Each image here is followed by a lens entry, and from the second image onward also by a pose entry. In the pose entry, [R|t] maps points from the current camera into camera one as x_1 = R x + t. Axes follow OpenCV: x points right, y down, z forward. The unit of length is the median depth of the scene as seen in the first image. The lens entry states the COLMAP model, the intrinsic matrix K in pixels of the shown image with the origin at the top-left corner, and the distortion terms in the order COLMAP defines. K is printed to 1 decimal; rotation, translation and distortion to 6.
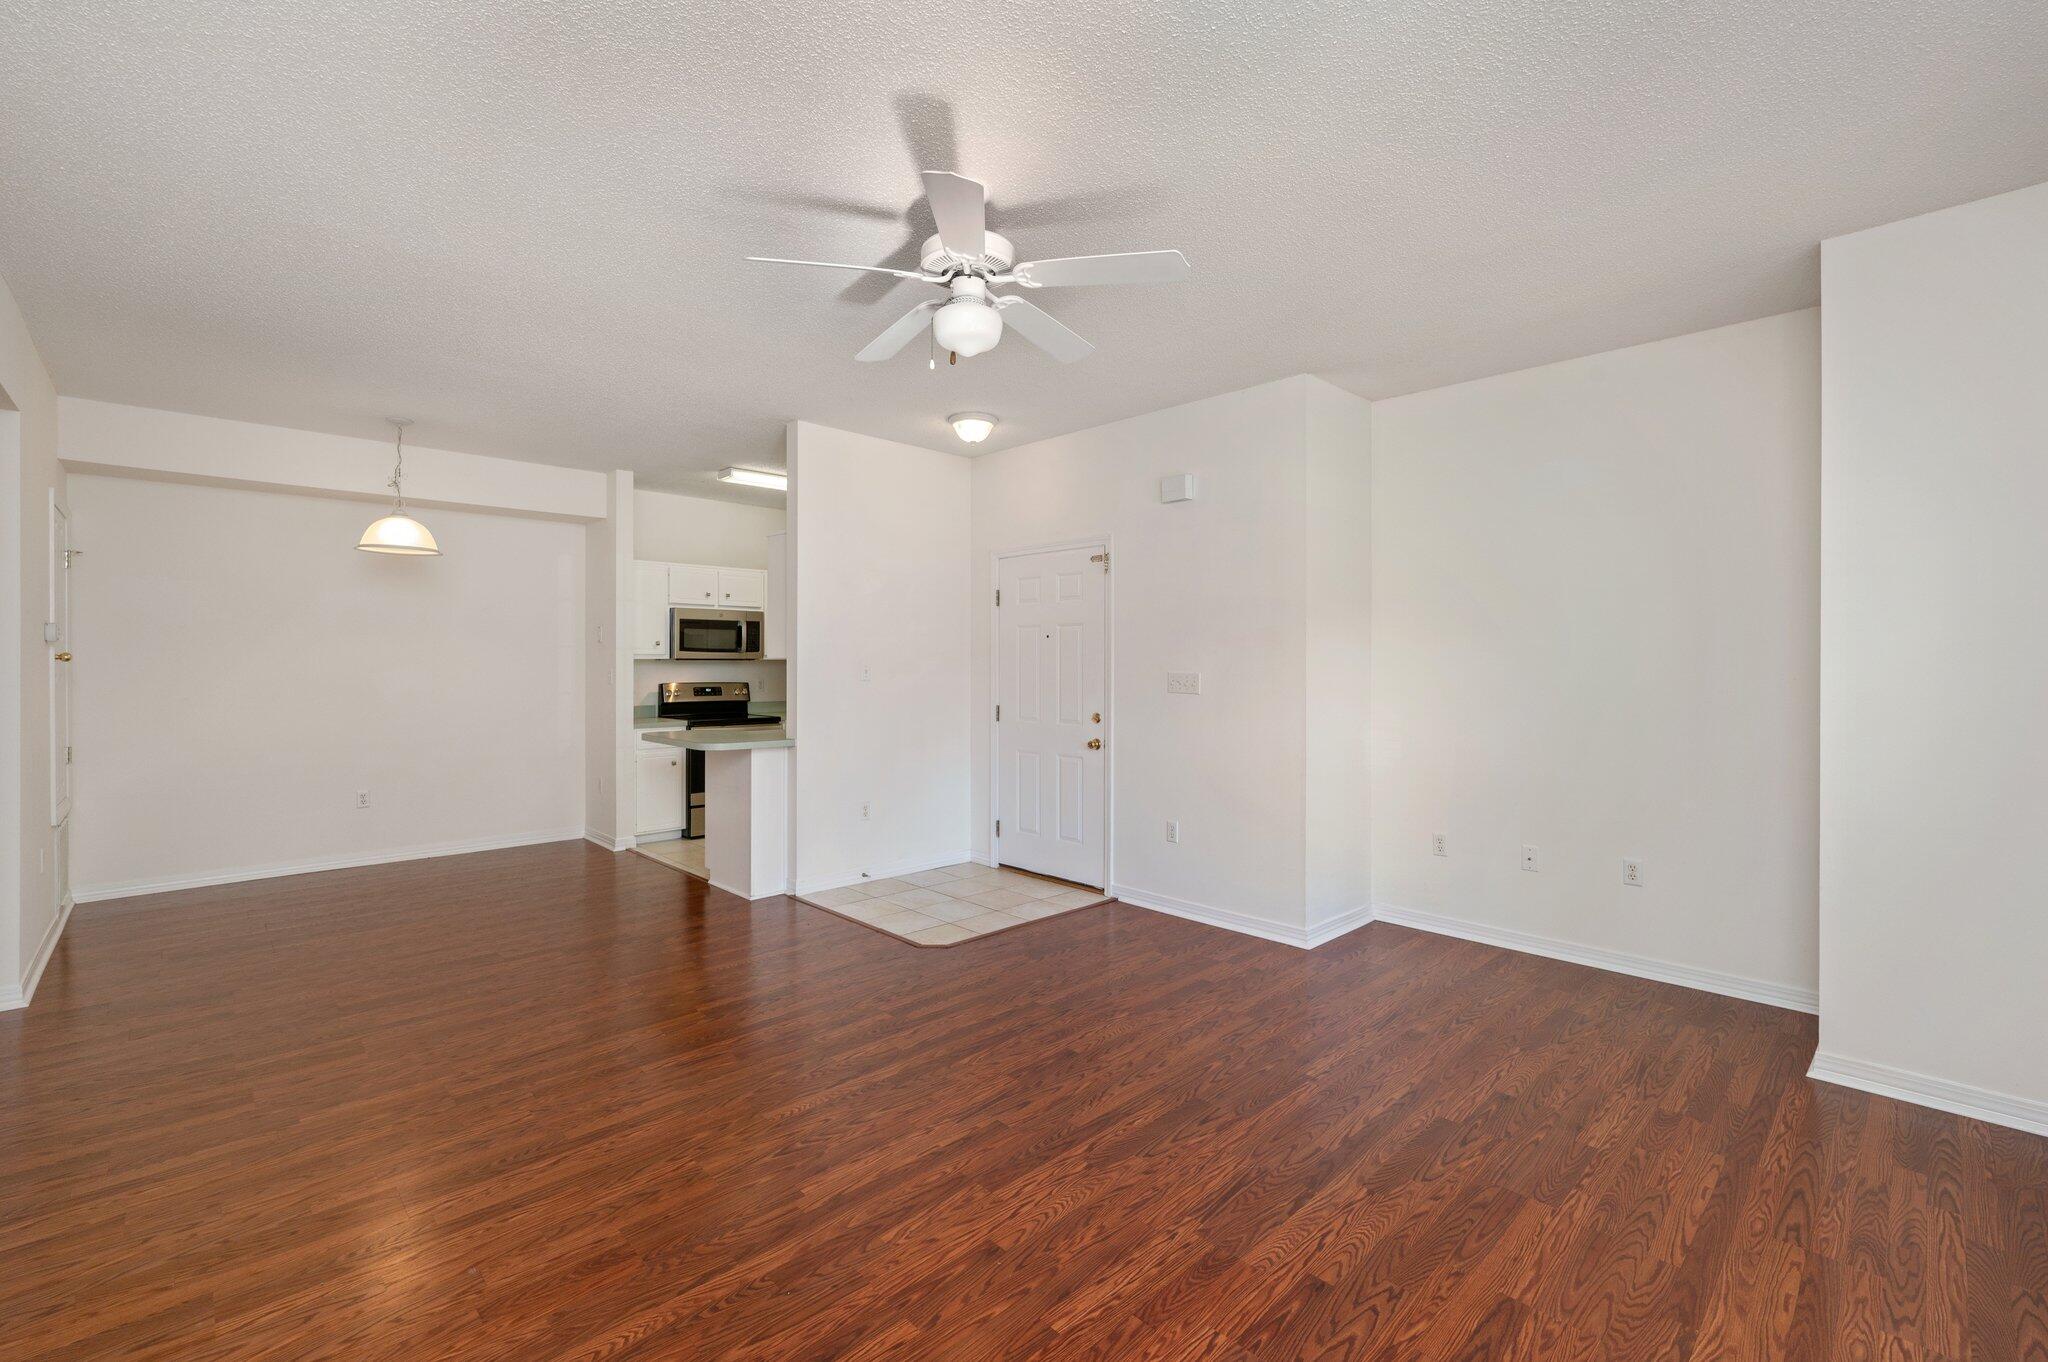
lens RADIAL K [[884.9, 0, 1006.0], [0, 884.9, 668.8], [0, 0, 1]] dist [0.000122, 0.002778]
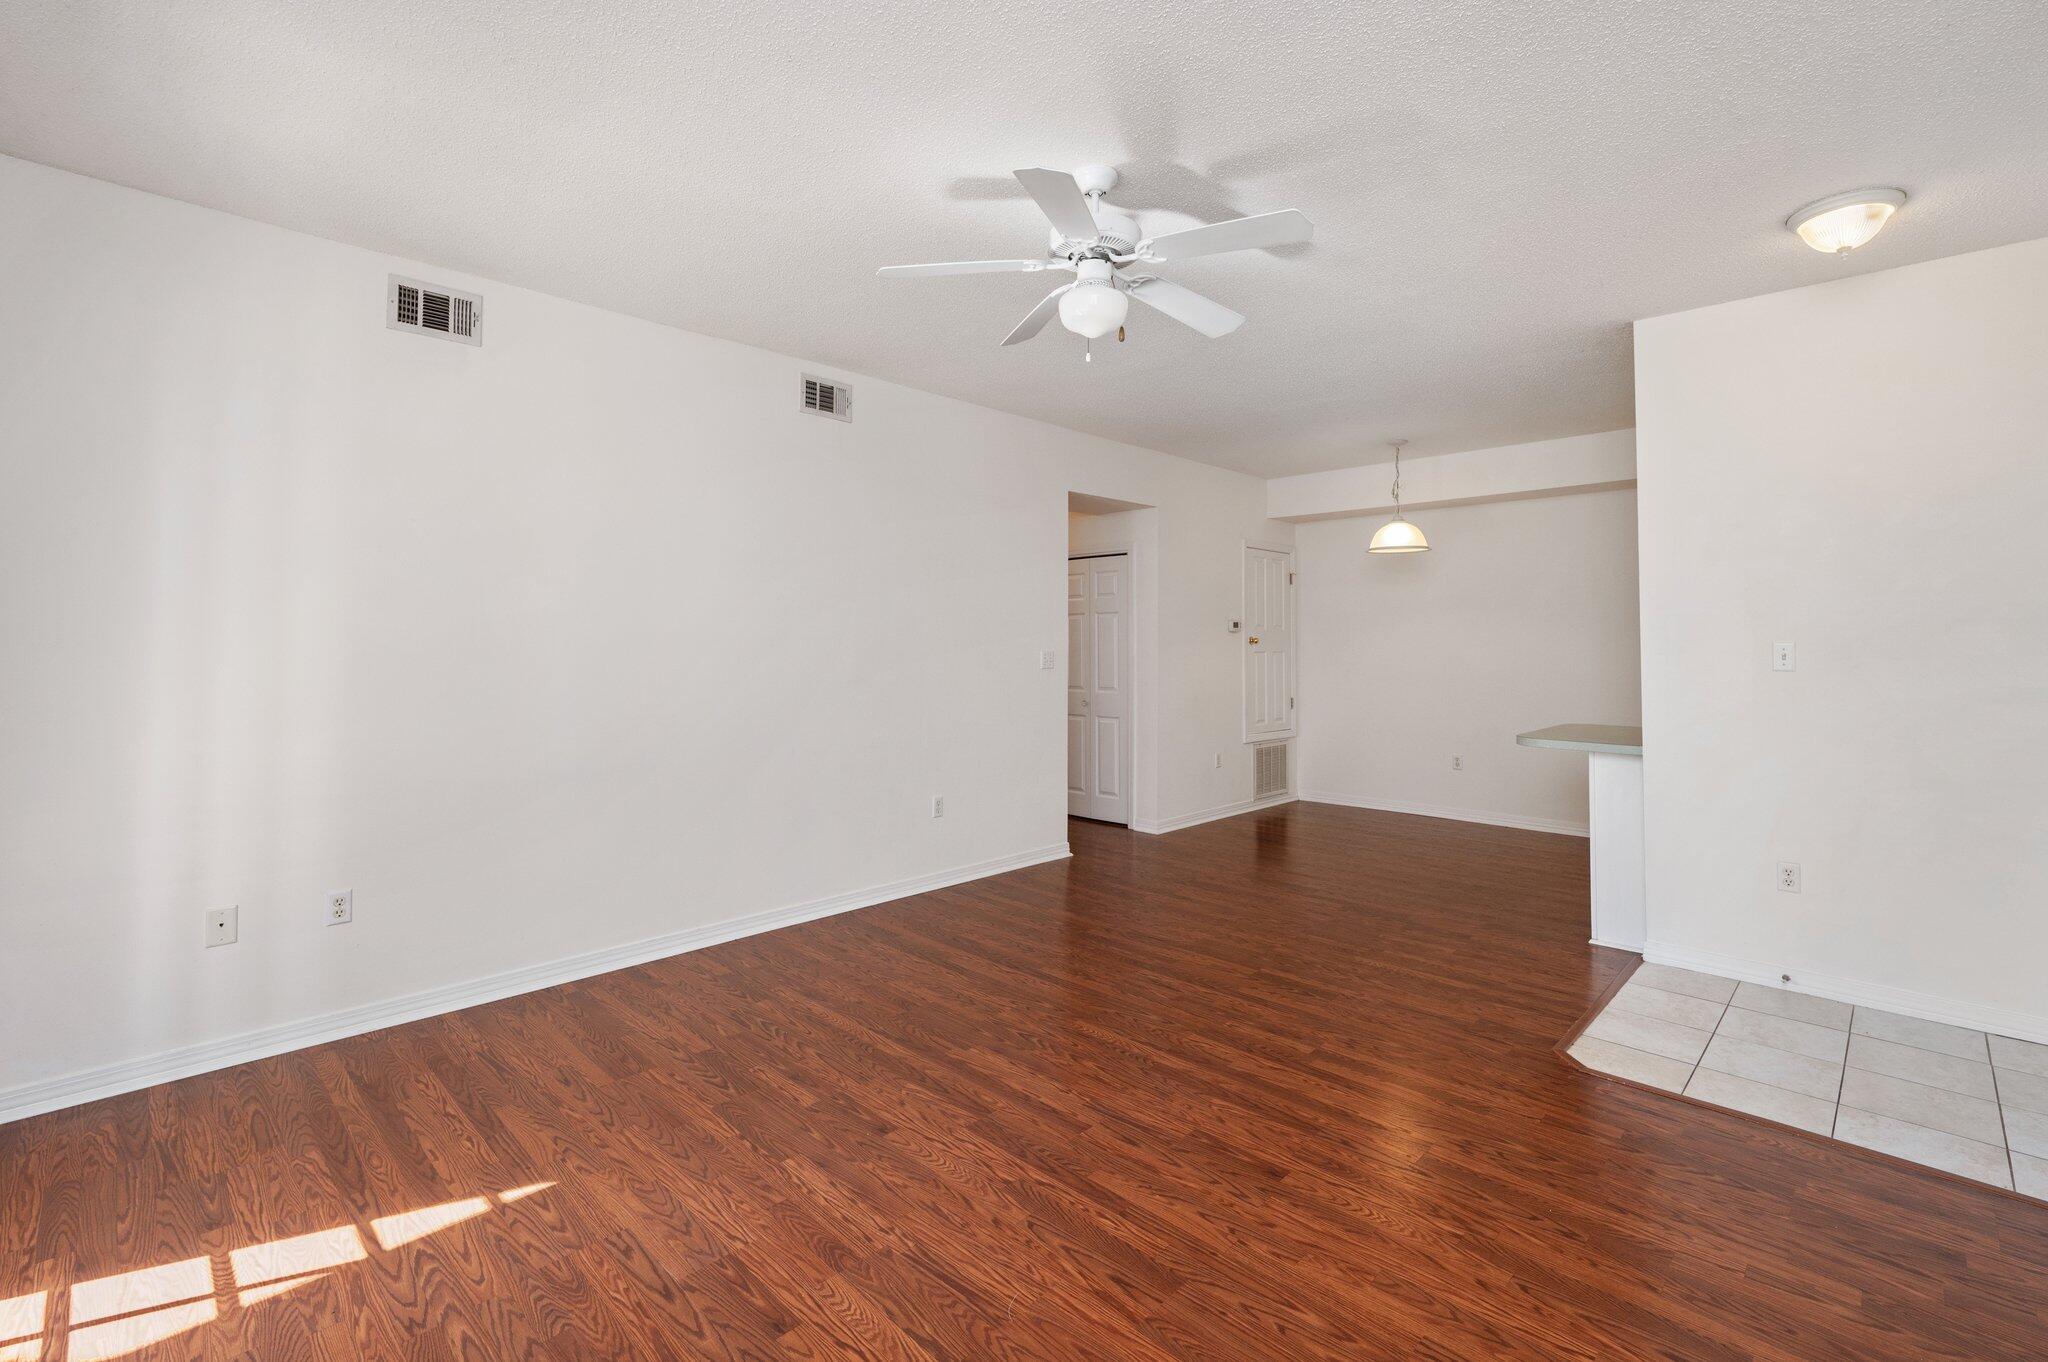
lens RADIAL K [[884.9, 0, 1041.6], [0, 884.9, 683.5], [0, 0, 1]] dist [0.000122, 0.002778]
pose [[0.047854, 0.041596, -0.997988, 0.751832], [-0.005316, 0.999129, 0.041388, -0.004776], [0.998840, 0.003325, 0.048033, 0.734681]]
